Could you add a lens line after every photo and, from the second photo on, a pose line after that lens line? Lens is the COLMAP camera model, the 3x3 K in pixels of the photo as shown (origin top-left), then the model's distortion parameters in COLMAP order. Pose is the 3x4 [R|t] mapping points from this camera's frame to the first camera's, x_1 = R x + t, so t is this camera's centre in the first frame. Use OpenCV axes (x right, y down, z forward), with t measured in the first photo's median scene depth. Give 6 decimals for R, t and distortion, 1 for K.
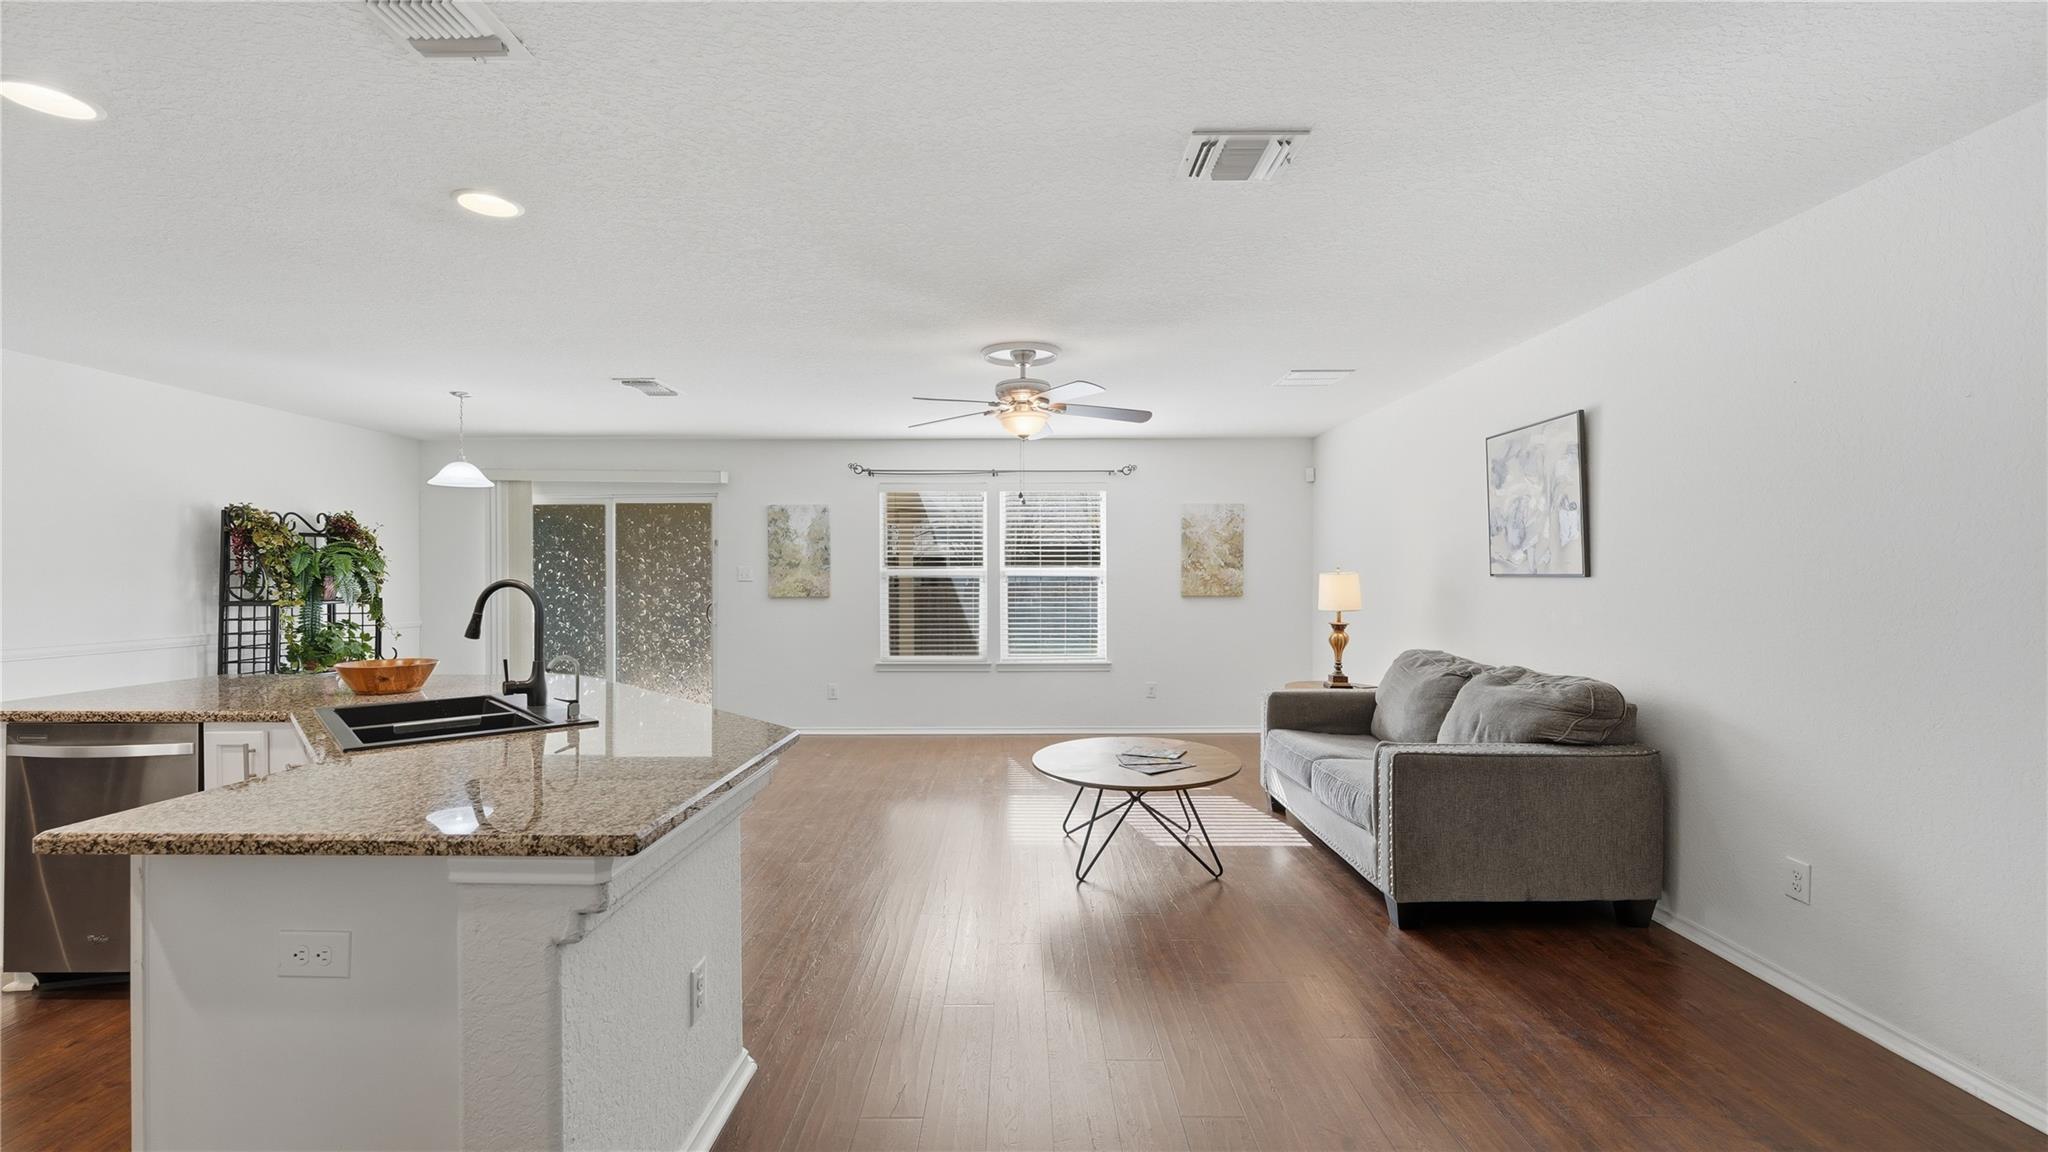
lens RADIAL K [[820.1, 0, 1018.2], [0, 820.1, 579.5], [0, 0, 1]] dist [-0.004286, 0.000833]
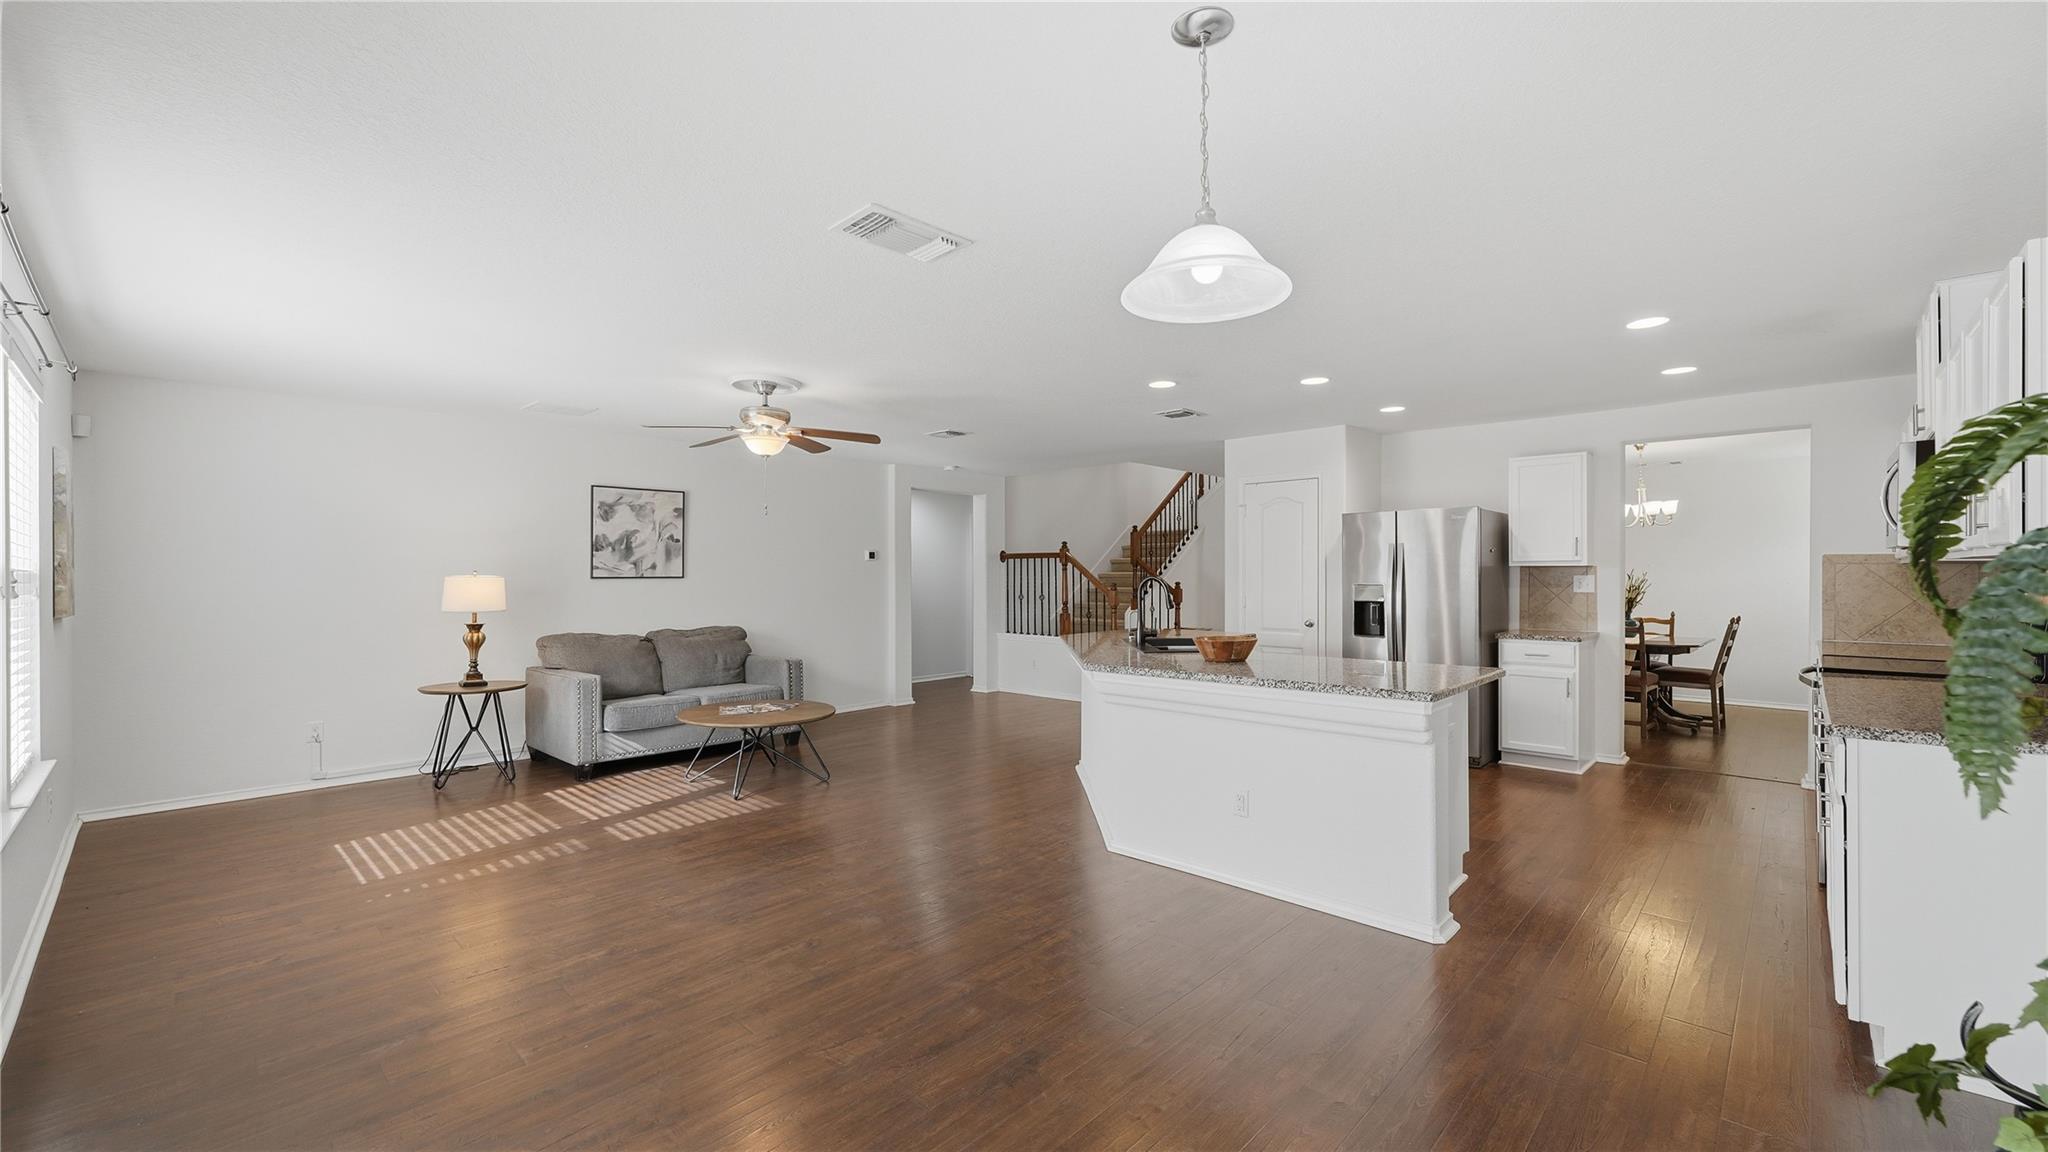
lens RADIAL K [[820.1, 0, 1016.7], [0, 820.1, 574.0], [0, 0, 1]] dist [-0.004286, 0.000833]
pose [[-0.723265, 0.006299, 0.690542, -0.633893], [0.009417, 0.999955, 0.000742, -0.003257], [-0.690506, 0.007039, -0.723292, 0.963447]]
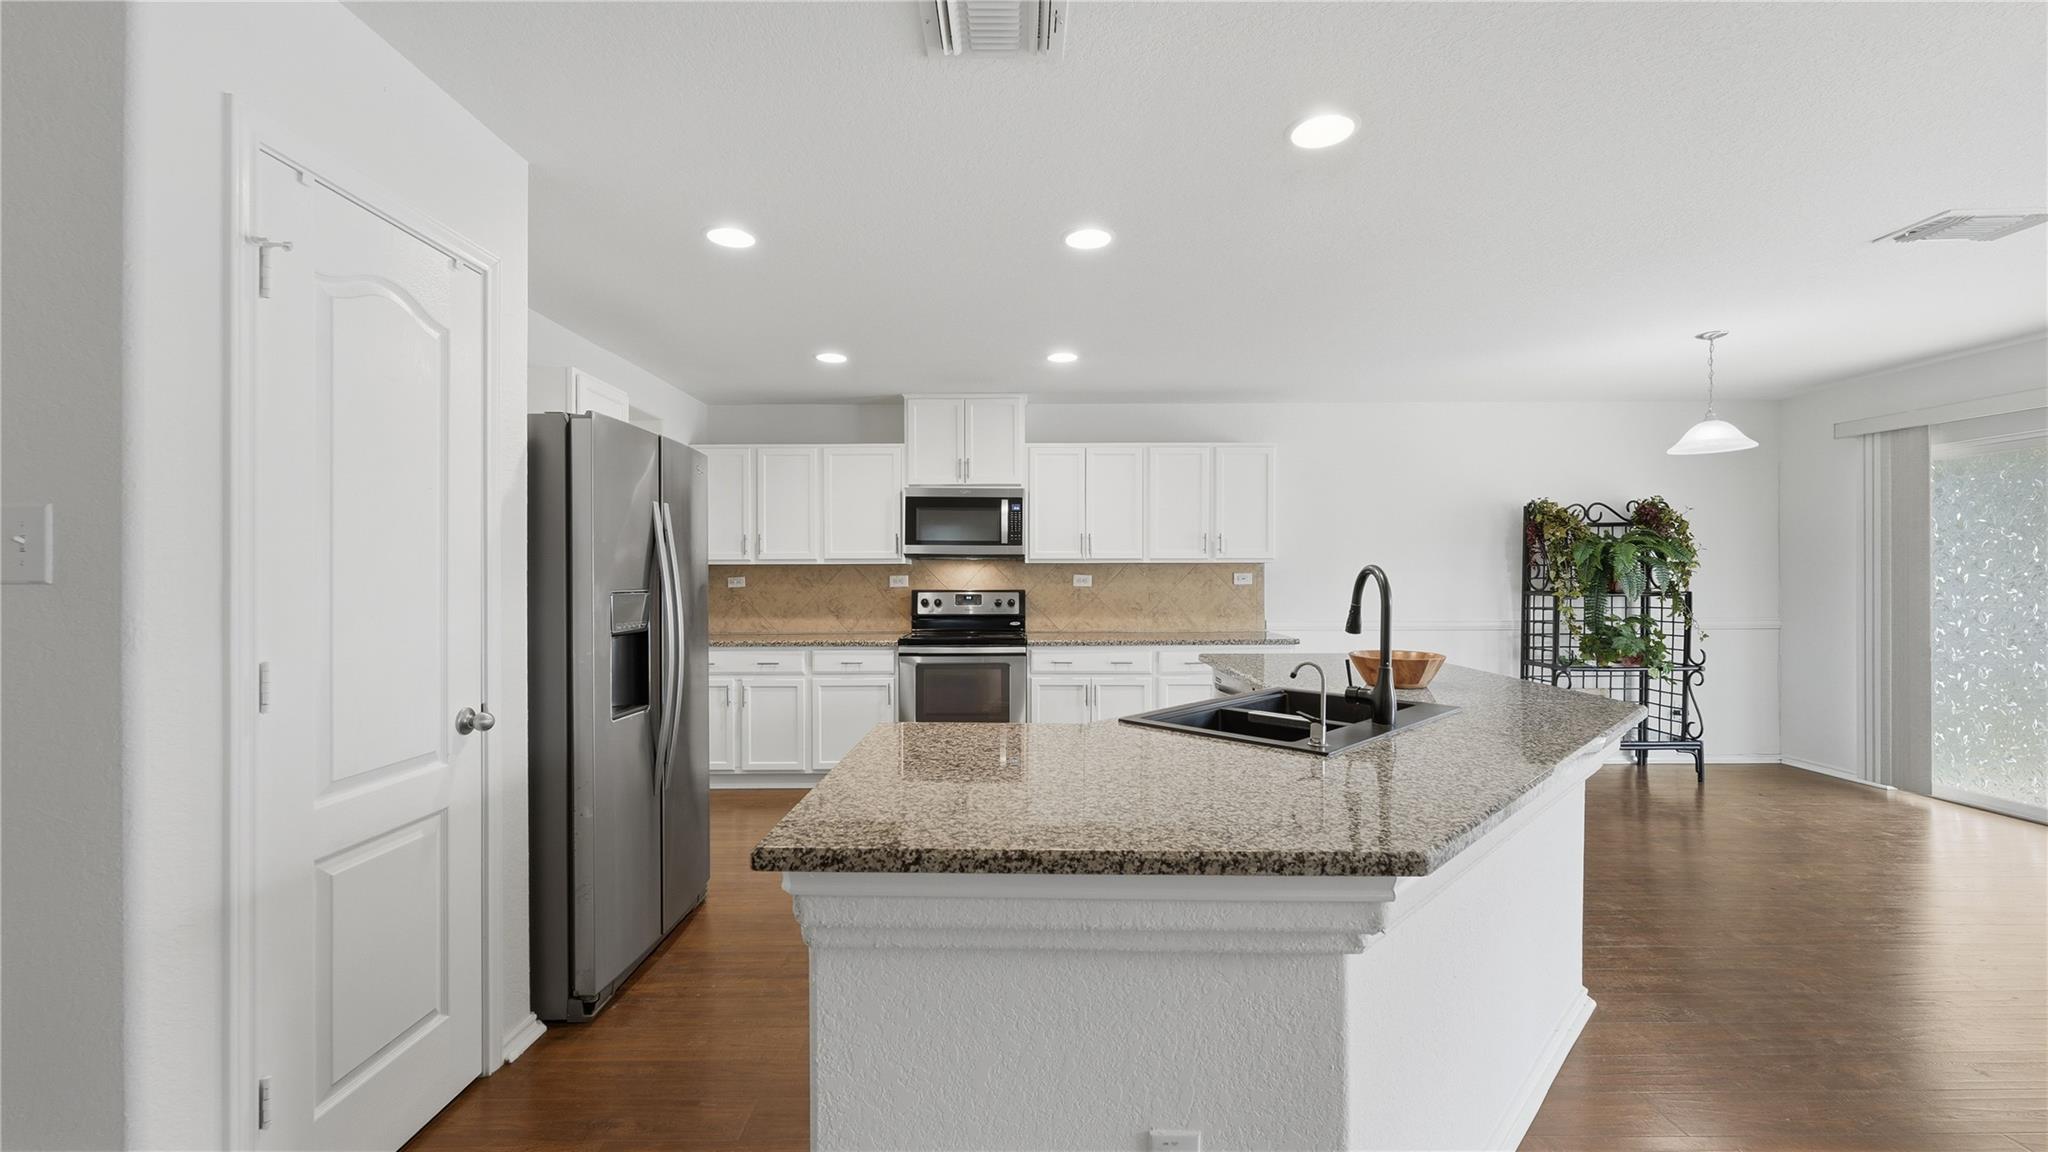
lens RADIAL K [[820.1, 0, 1020.3], [0, 820.1, 577.7], [0, 0, 1]] dist [-0.004286, 0.000833]
pose [[0.006206, 0.004928, -0.999969, 0.078666], [-0.001436, 0.999987, 0.004919, 0.003582], [0.999980, 0.001406, 0.006213, 0.243866]]
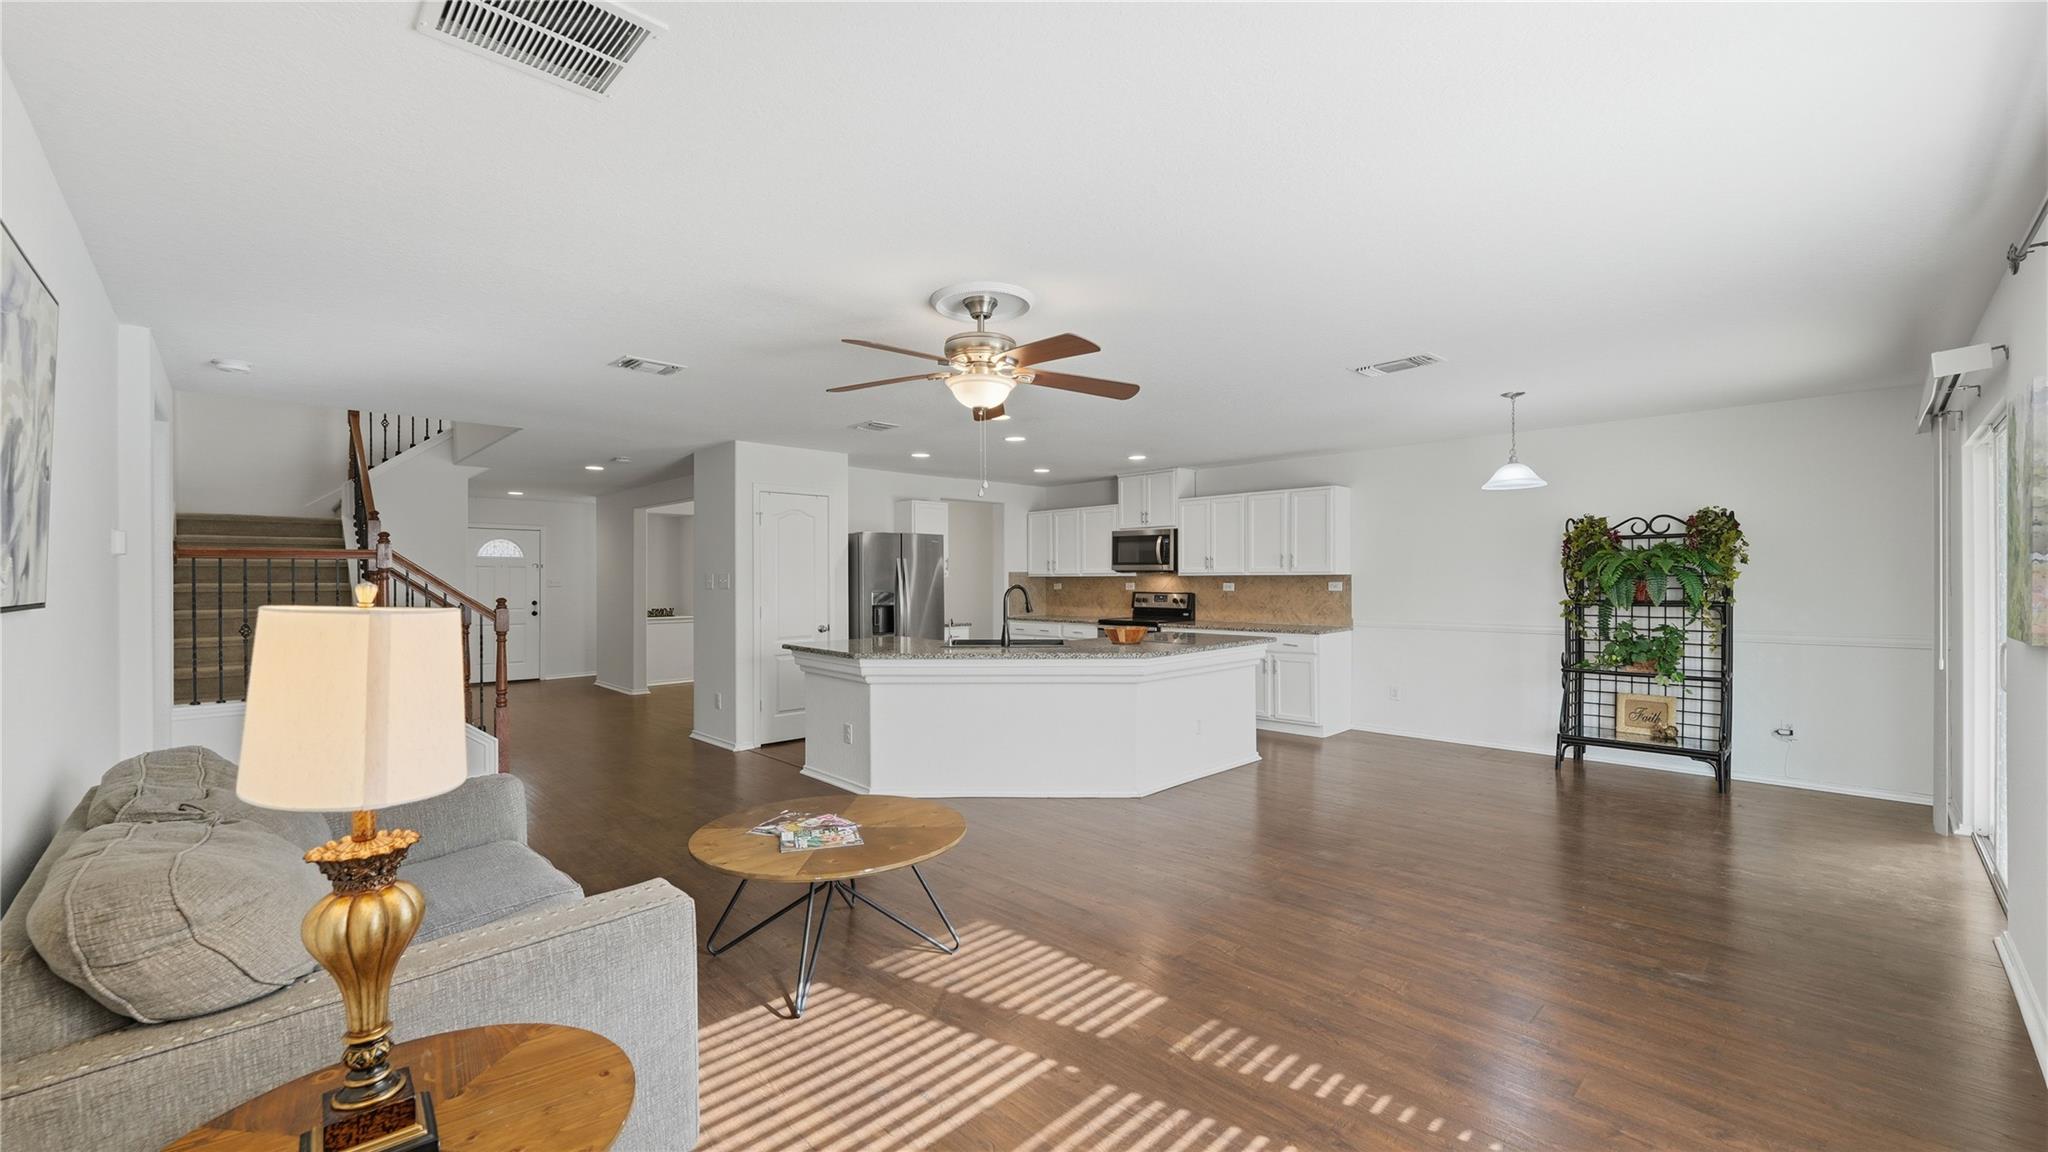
lens RADIAL K [[820.1, 0, 1029.7], [0, 820.1, 581.1], [0, 0, 1]] dist [-0.004286, 0.000833]
pose [[-0.707858, 0.010112, -0.706283, 0.315418], [0.004390, 0.999941, 0.009917, -0.011440], [0.706341, 0.003919, -0.707860, 0.955110]]
